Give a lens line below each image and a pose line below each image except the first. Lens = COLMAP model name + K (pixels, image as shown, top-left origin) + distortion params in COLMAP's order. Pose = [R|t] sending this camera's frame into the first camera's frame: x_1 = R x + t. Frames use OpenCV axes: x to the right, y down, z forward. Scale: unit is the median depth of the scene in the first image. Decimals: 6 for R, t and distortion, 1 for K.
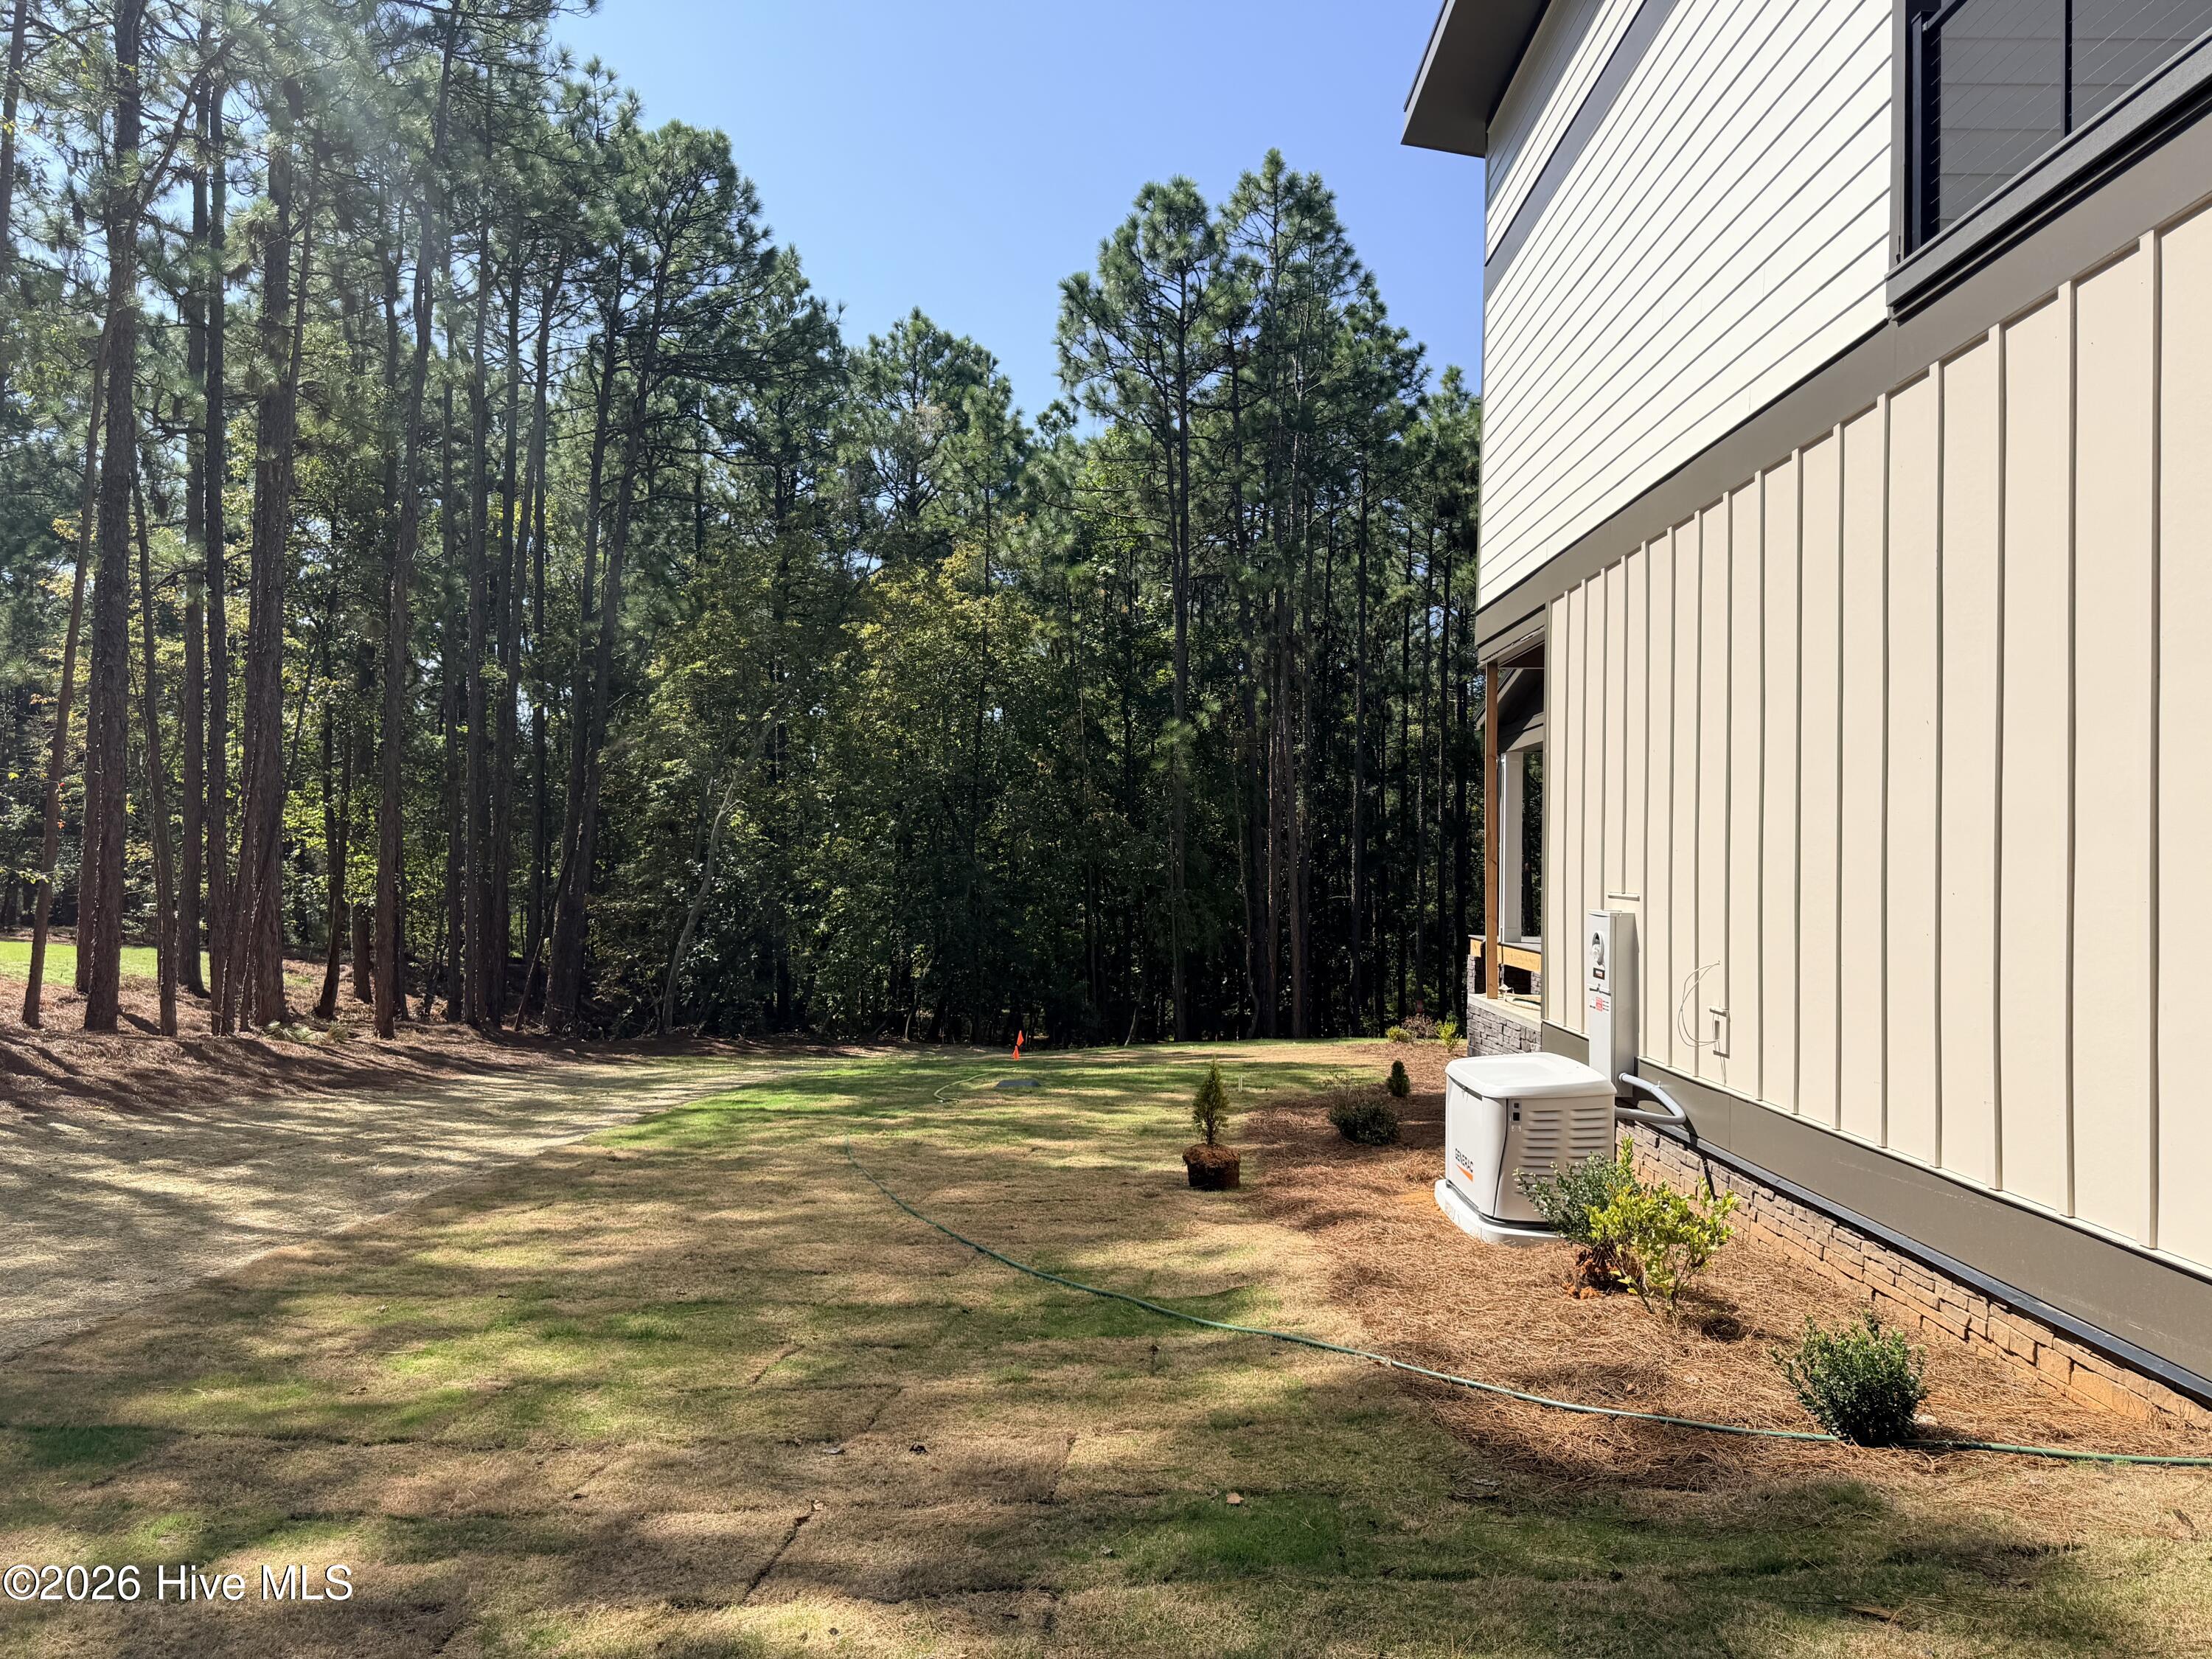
lens RADIAL K [[1478.9, 0, 1106.0], [0, 1478.9, 829.5], [0, 0, 1]] dist [0.060677, -0.099663]
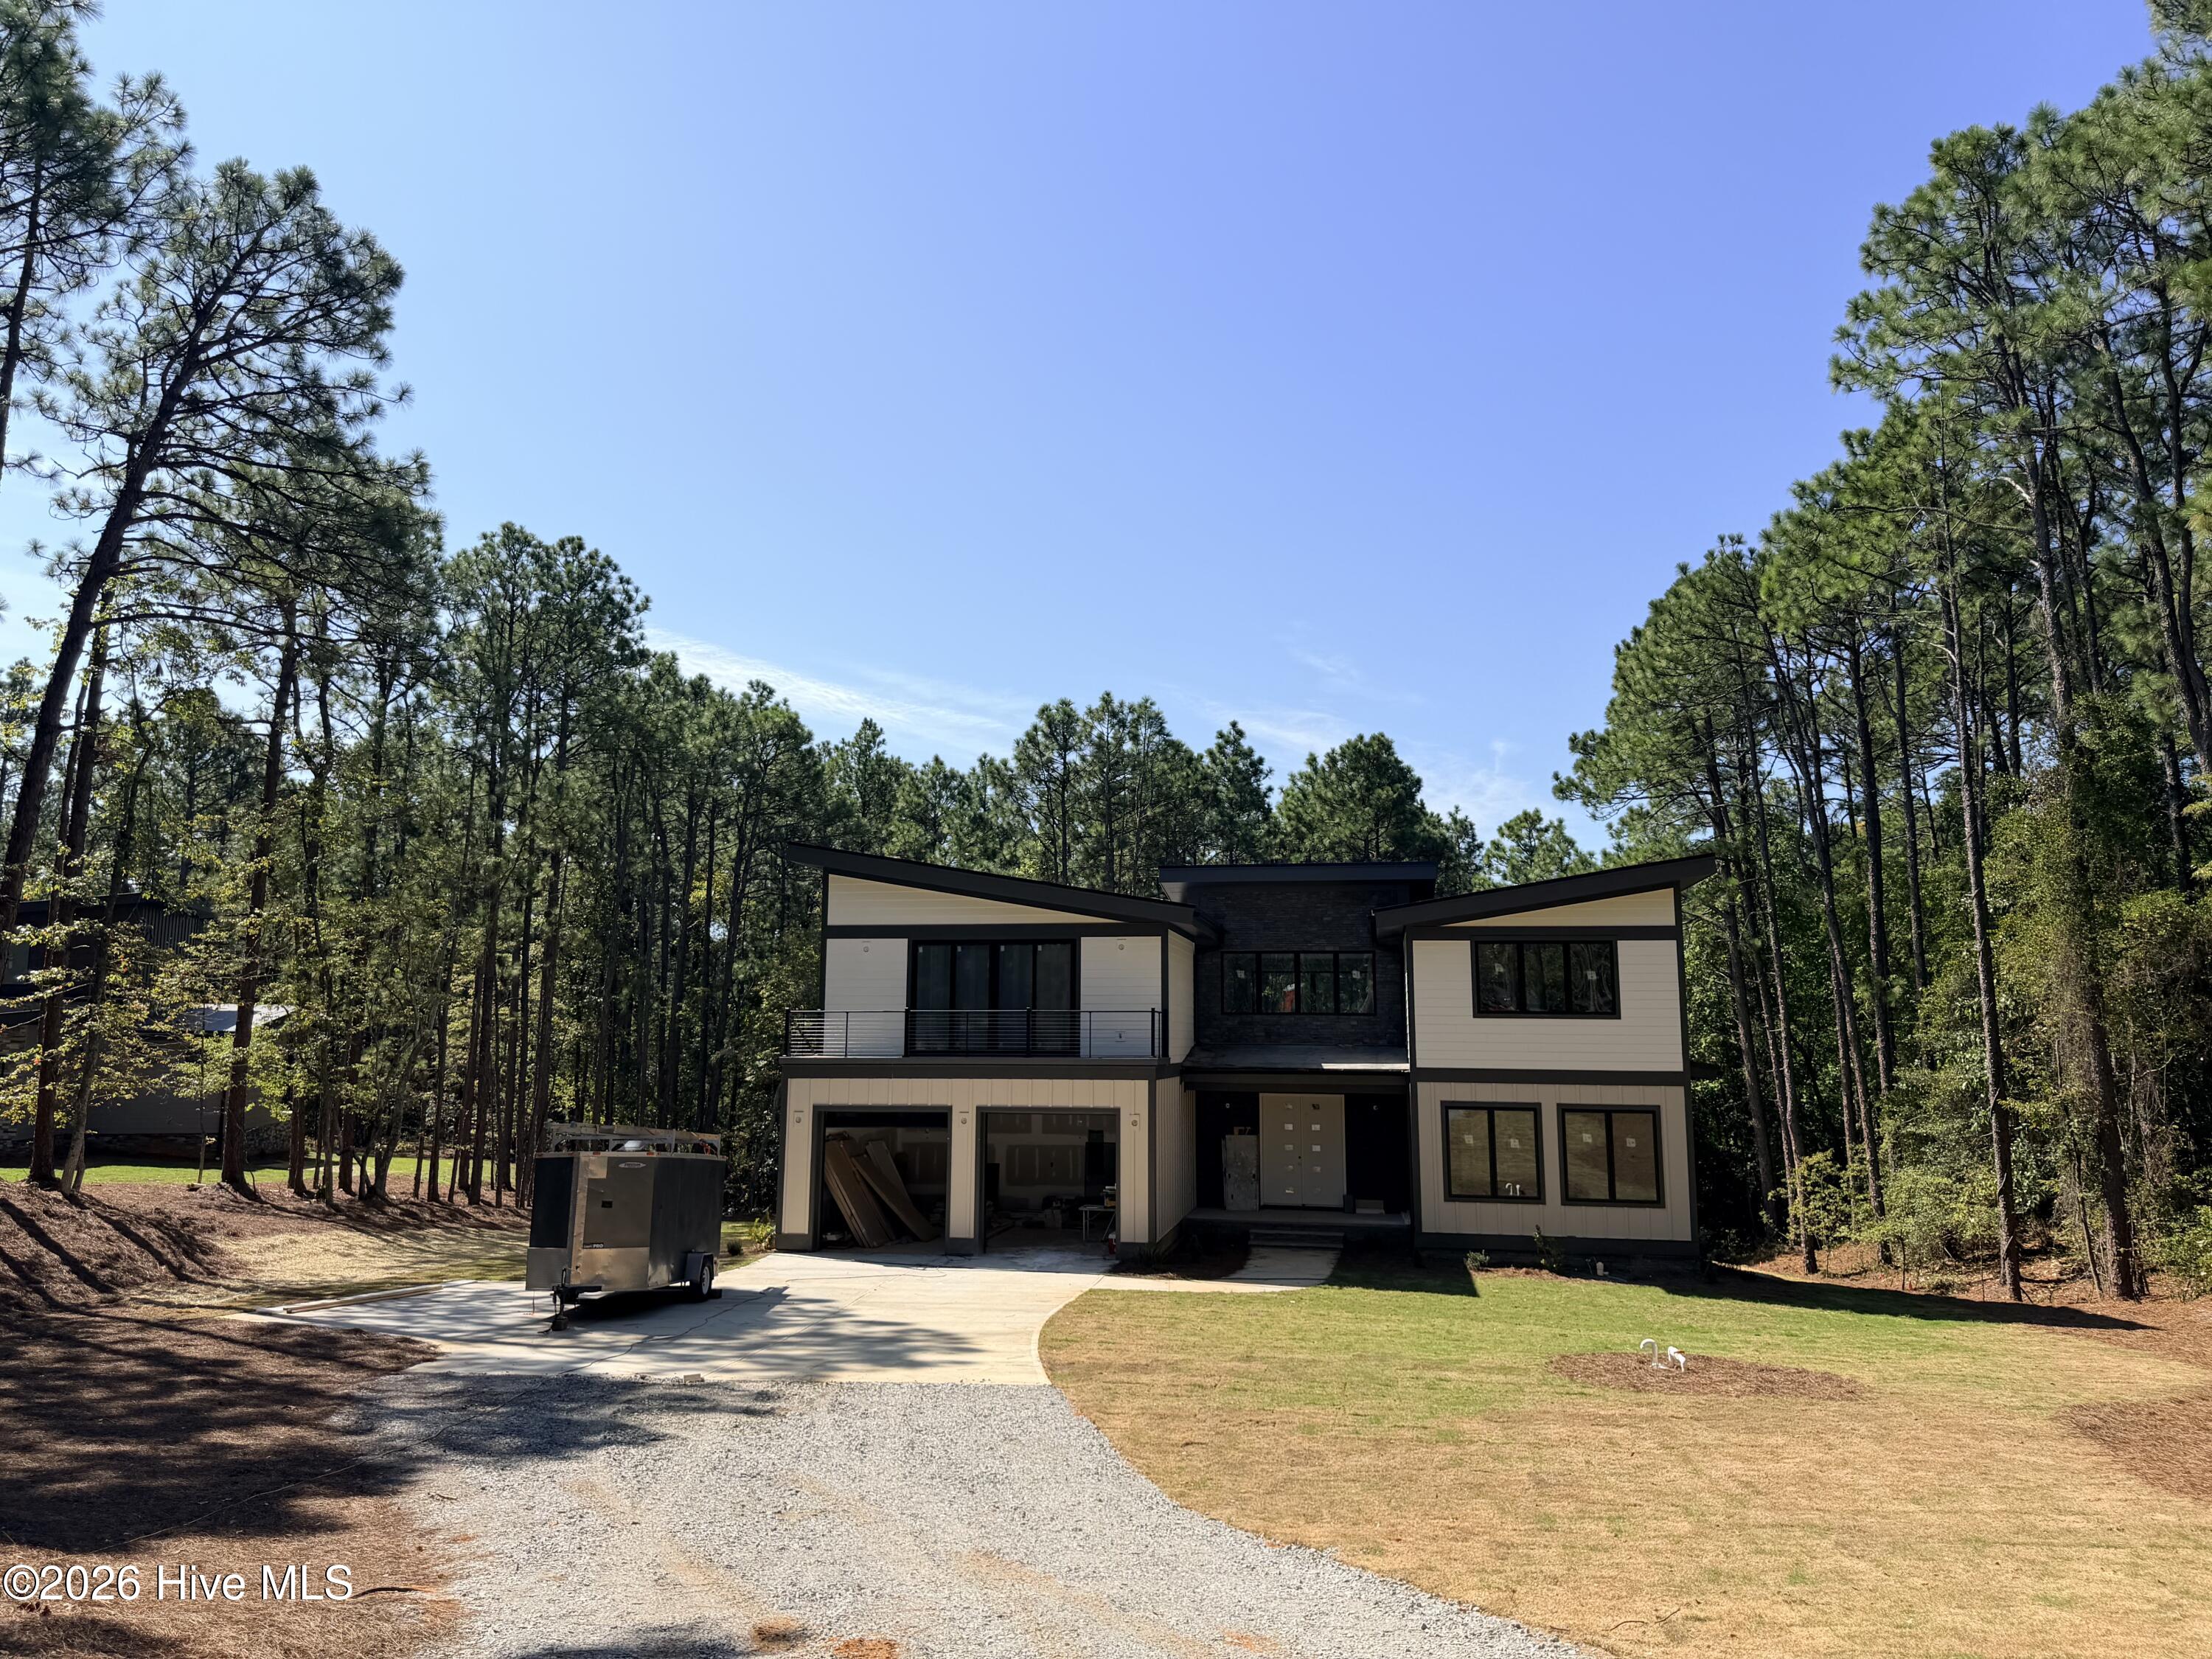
lens RADIAL K [[1478.9, 0, 1106.0], [0, 1478.9, 829.5], [0, 0, 1]] dist [0.060677, -0.099663]
pose [[0.987107, -0.034088, -0.156390, 0.400505], [0.012784, 0.990729, -0.135253, -0.070589], [0.159551, 0.131510, 0.978391, -0.696437]]
